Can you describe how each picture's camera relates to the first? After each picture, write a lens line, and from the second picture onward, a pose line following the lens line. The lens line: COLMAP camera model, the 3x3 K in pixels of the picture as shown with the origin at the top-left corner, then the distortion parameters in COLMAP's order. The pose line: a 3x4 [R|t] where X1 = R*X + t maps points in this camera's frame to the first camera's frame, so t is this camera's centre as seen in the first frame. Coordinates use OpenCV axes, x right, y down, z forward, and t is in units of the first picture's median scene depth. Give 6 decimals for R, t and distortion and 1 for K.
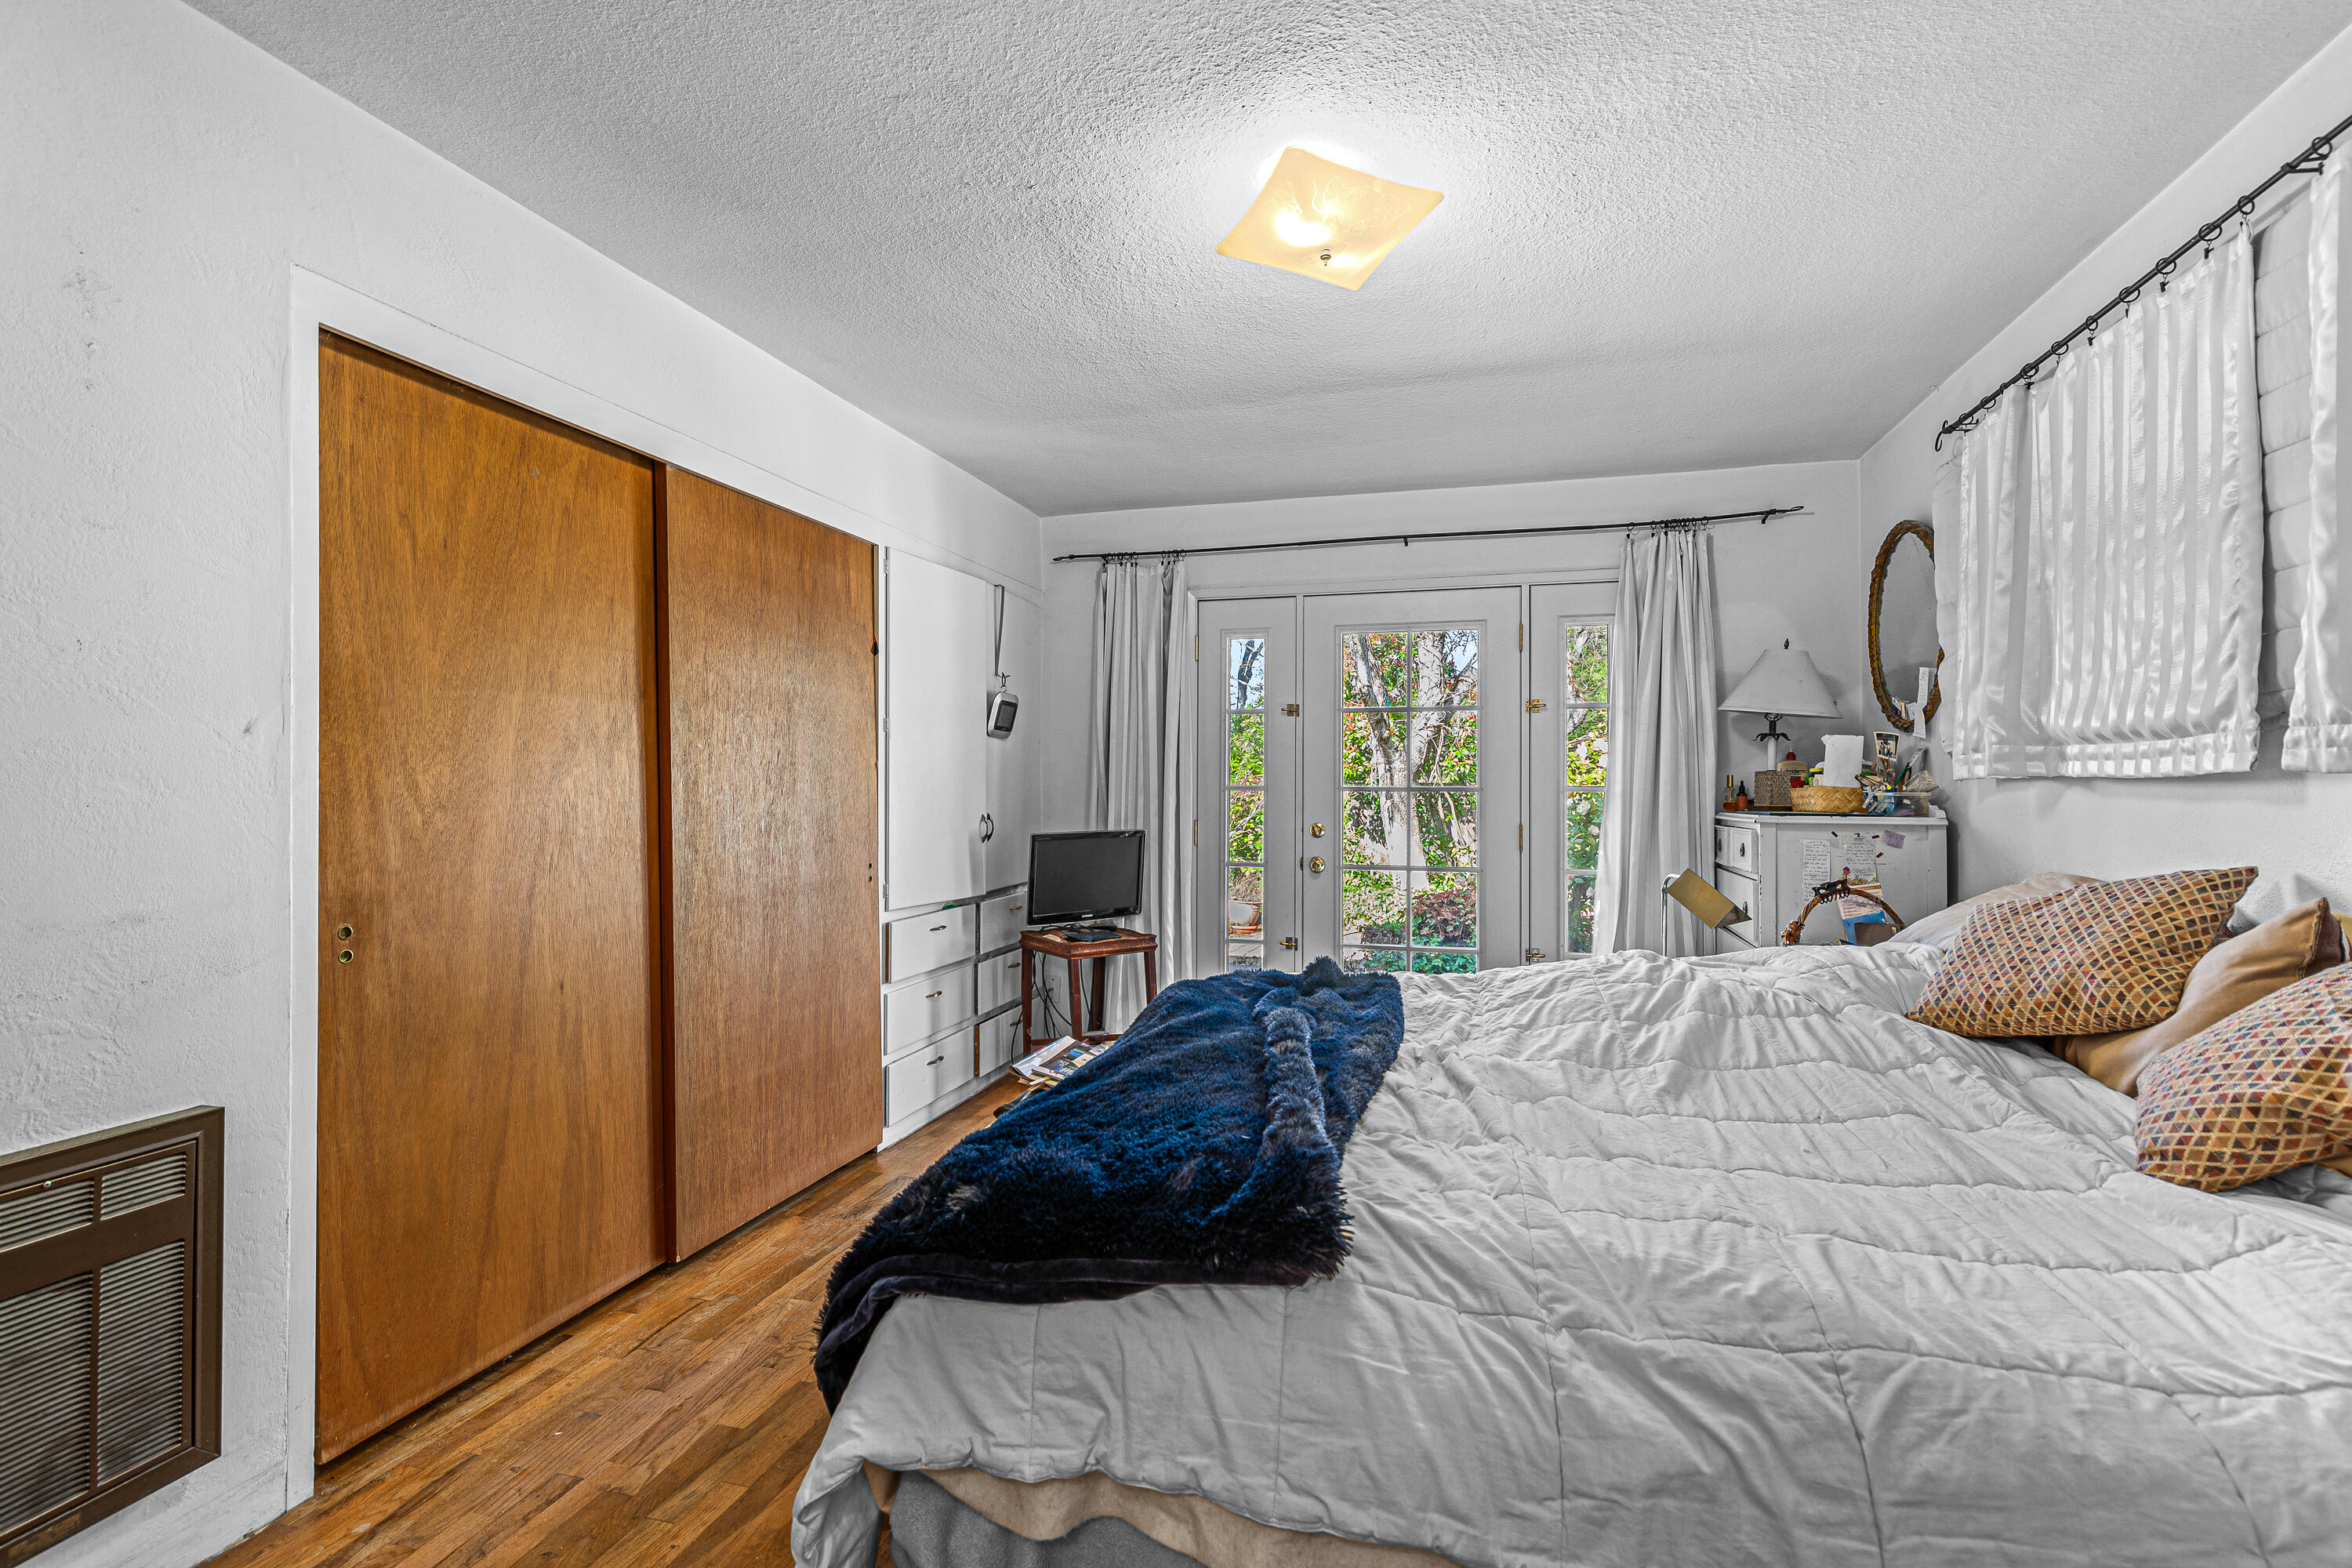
lens RADIAL K [[1046.9, 0, 1182.7], [0, 1046.9, 775.8], [0, 0, 1]] dist [-0.000006, -0.000079]
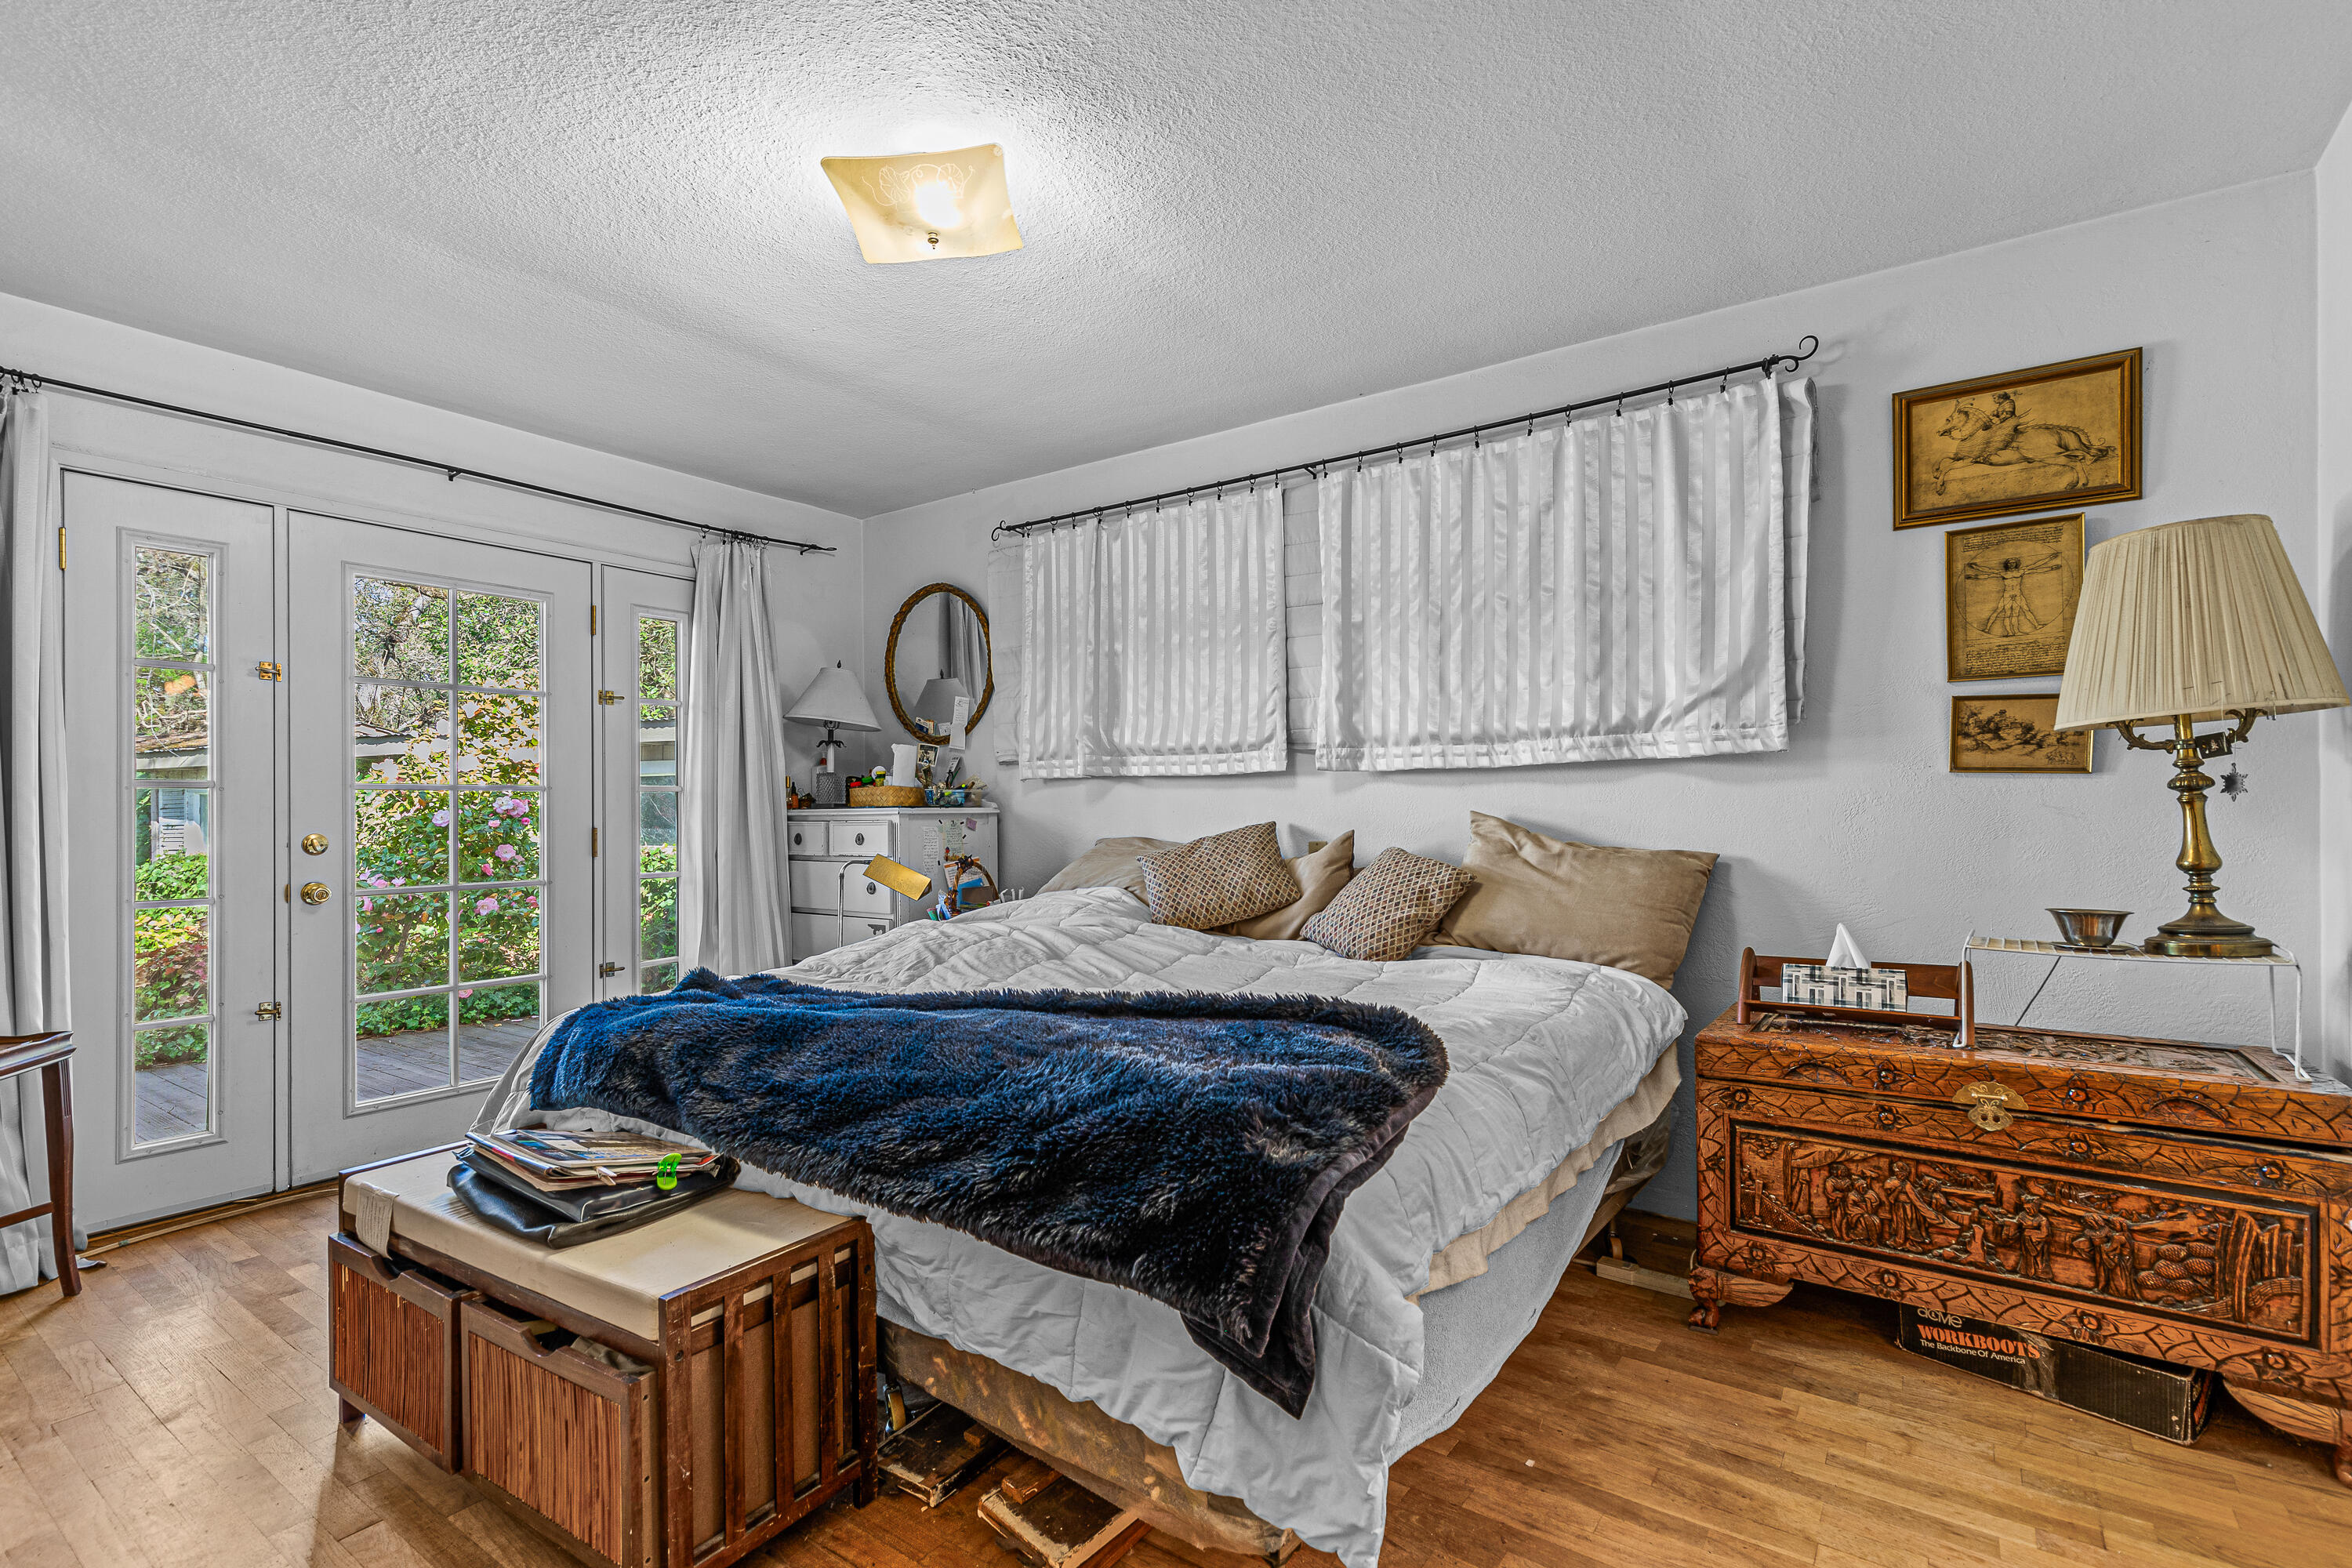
lens RADIAL K [[1074.8, 0, 1181.6], [0, 1074.8, 792.0], [0, 0, 1]] dist [0.012524, -0.004972]
pose [[0.356608, 0.009069, 0.934210, -0.631835], [-0.005921, 0.999955, -0.007448, 0.035530], [-0.934235, -0.002875, 0.356645, 0.333534]]
